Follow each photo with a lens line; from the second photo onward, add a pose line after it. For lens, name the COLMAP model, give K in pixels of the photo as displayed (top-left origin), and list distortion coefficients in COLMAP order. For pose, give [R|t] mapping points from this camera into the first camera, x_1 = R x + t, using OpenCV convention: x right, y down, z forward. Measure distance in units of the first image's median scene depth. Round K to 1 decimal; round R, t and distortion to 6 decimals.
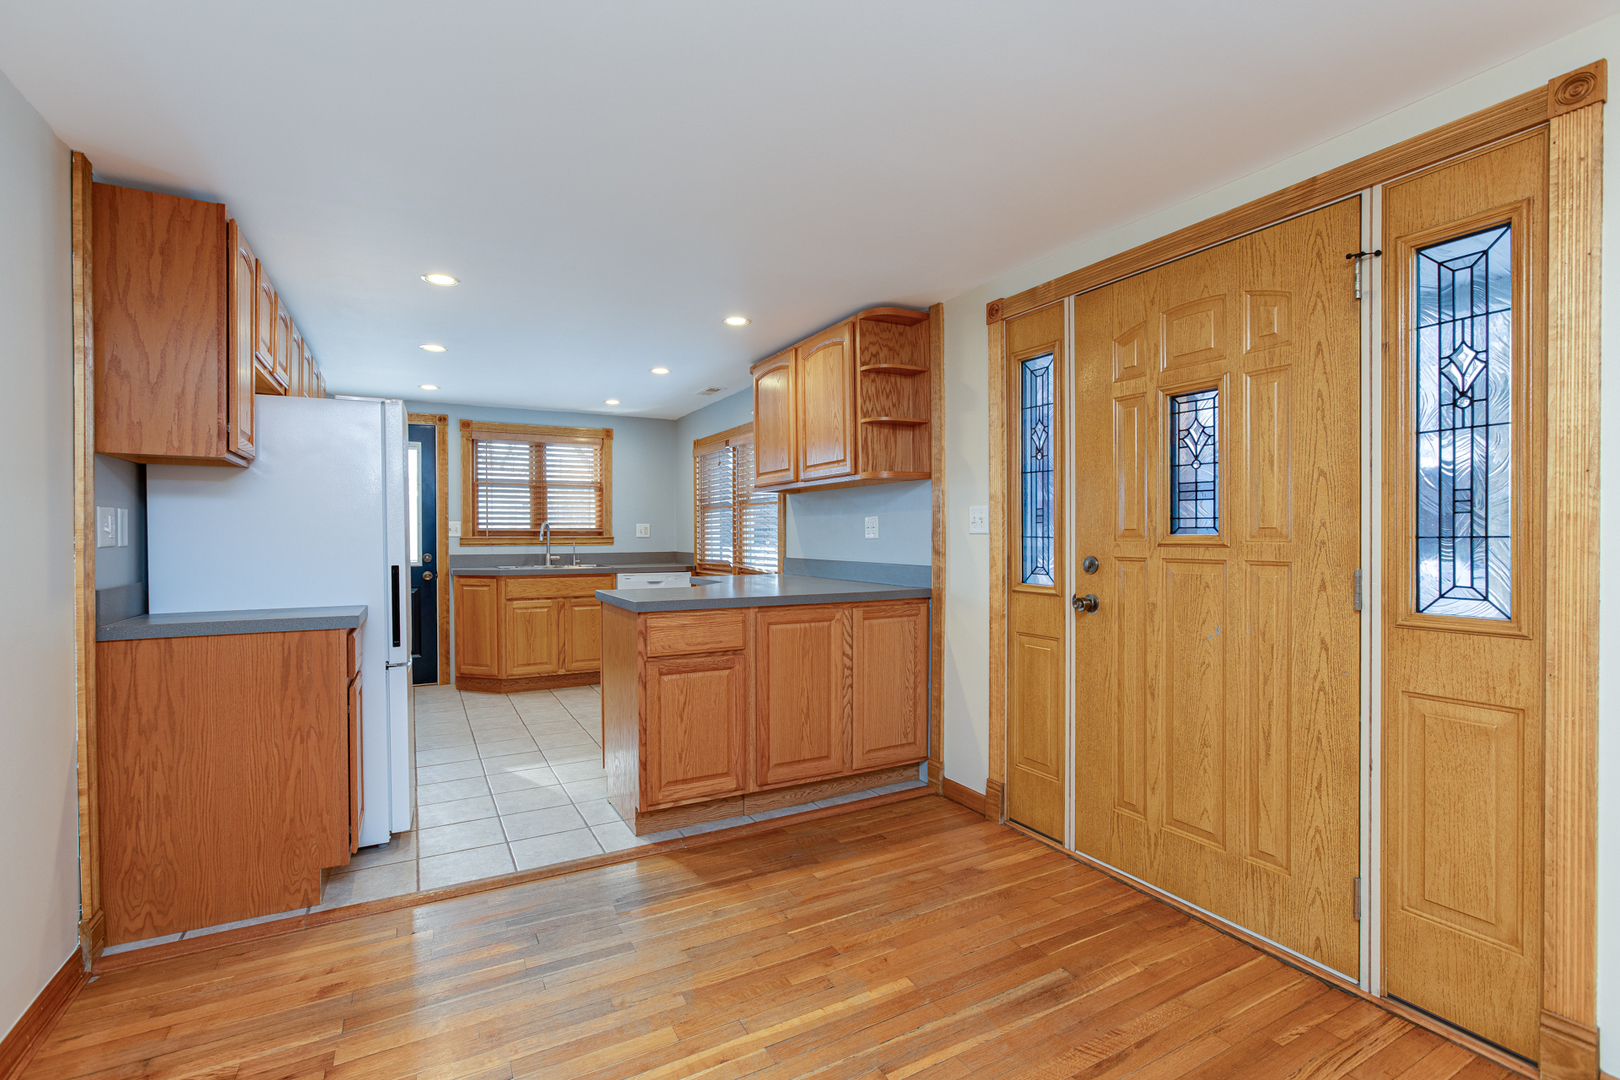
lens RADIAL K [[771.9, 0, 807.8], [0, 771.9, 529.2], [0, 0, 1]] dist [0.019083, 0.000021]
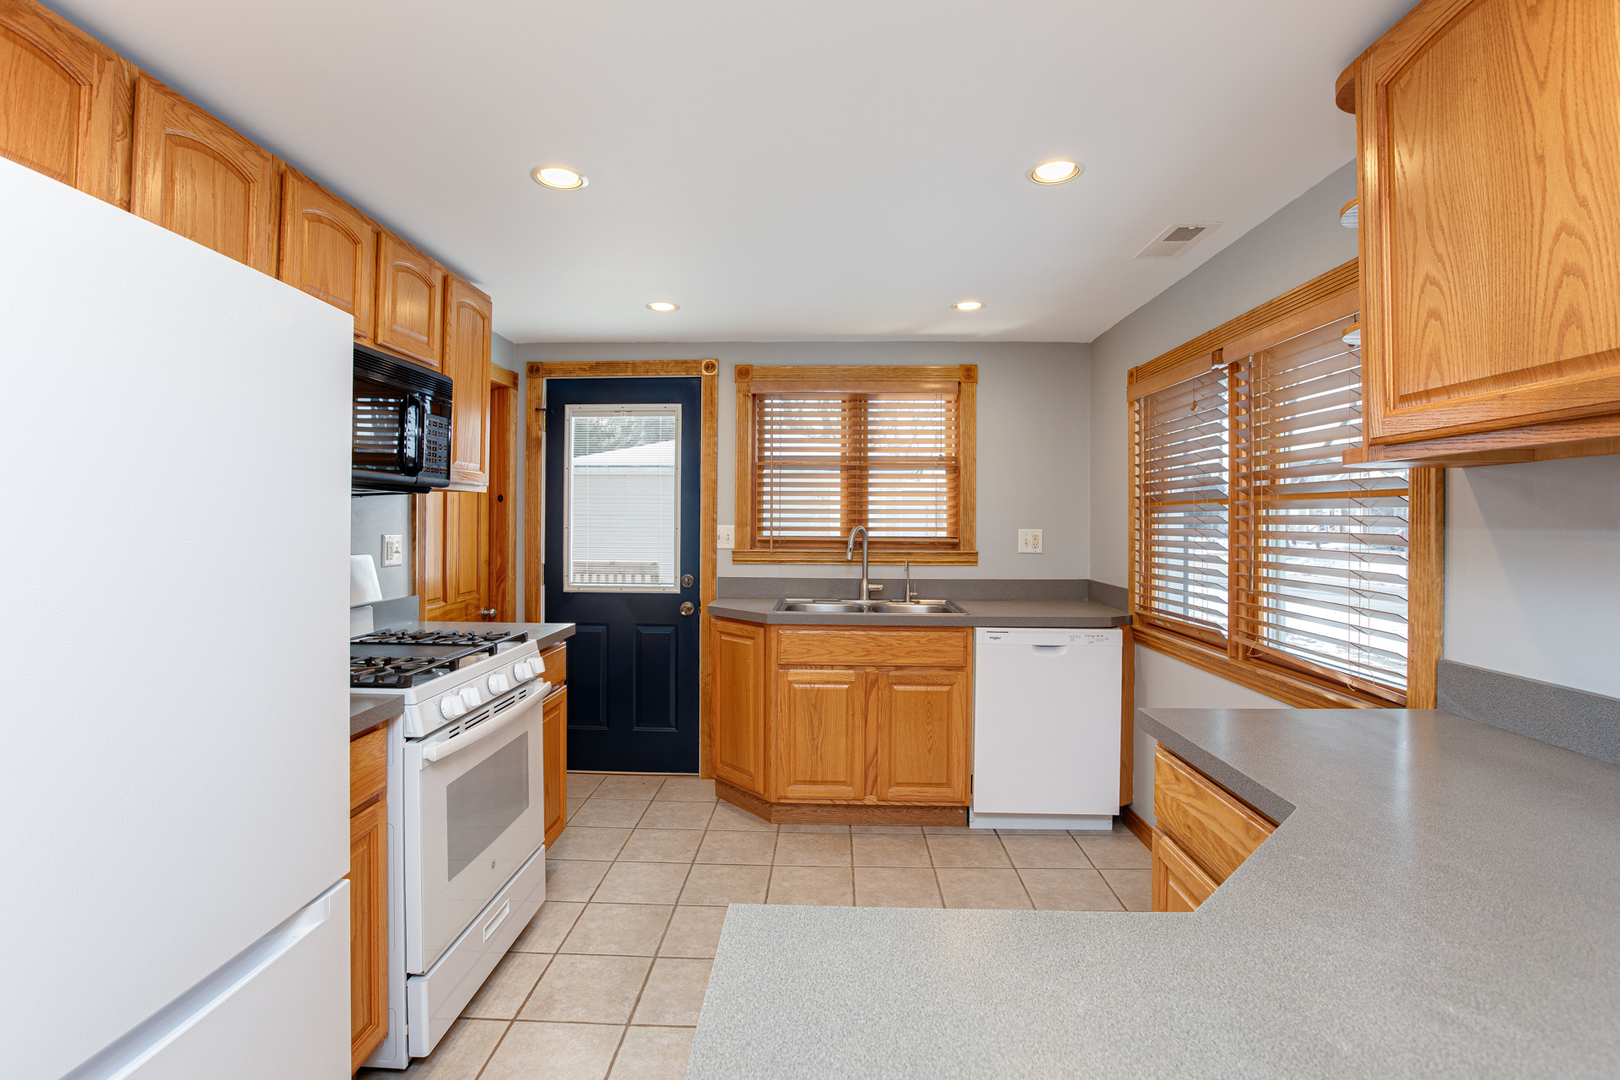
lens RADIAL K [[738.8, 0, 801.9], [0, 738.8, 507.7], [0, 0, 1]] dist [-0.002667, -0.000046]
pose [[0.855403, 0.003657, -0.517951, -0.084701], [-0.006875, 0.999967, -0.004294, -0.021209], [0.517918, 0.007234, 0.855400, 0.498427]]
